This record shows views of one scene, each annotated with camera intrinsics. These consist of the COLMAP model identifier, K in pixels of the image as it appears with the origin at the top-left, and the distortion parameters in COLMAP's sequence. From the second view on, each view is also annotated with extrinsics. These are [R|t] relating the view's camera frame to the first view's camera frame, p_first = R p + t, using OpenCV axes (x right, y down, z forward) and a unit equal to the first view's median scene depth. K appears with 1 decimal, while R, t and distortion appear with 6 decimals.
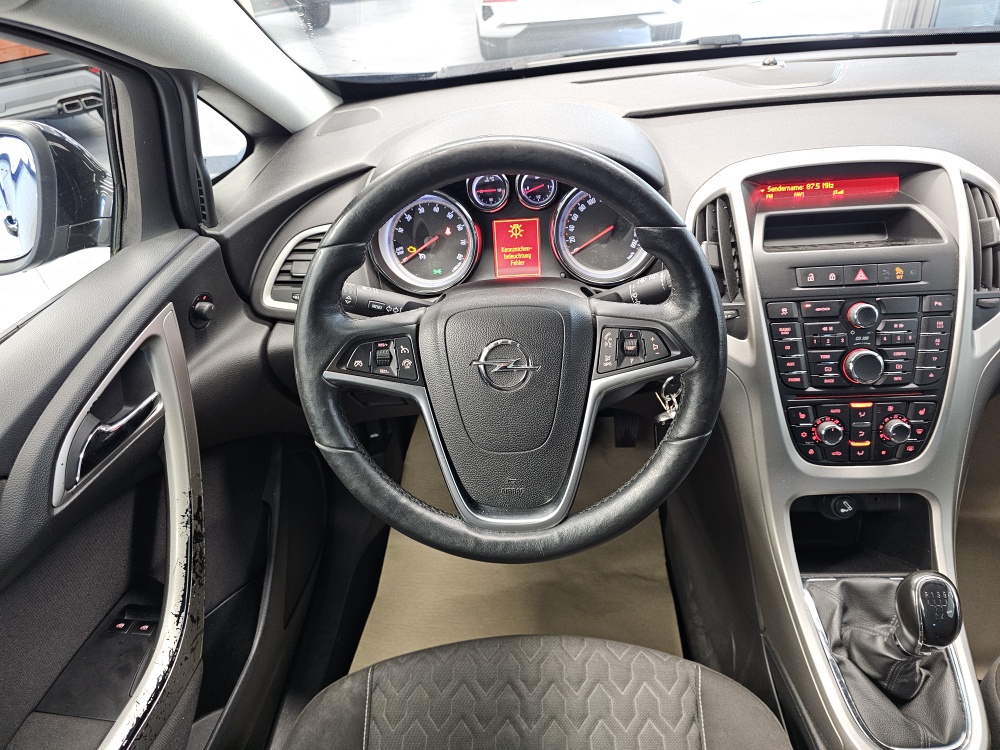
lens RADIAL K [[688.2, 0, 499.9], [0, 688.2, 358.4], [0, 0, 1]] dist [0.050433, -0.054688]
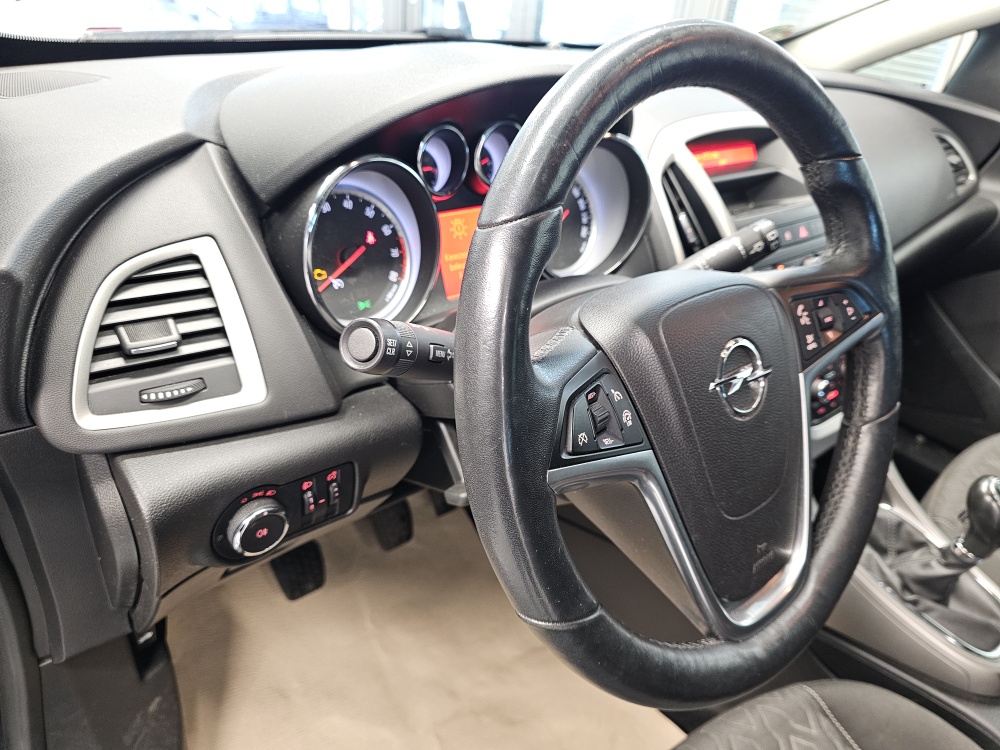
lens RADIAL K [[688.2, 0, 509.1], [0, 688.2, 382.2], [0, 0, 1]] dist [0.050433, -0.054688]
pose [[0.712459, -0.223276, 0.665244, -0.484892], [0.264483, 0.963555, 0.040143, -0.057840], [-0.649962, 0.147346, 0.745546, 0.534325]]
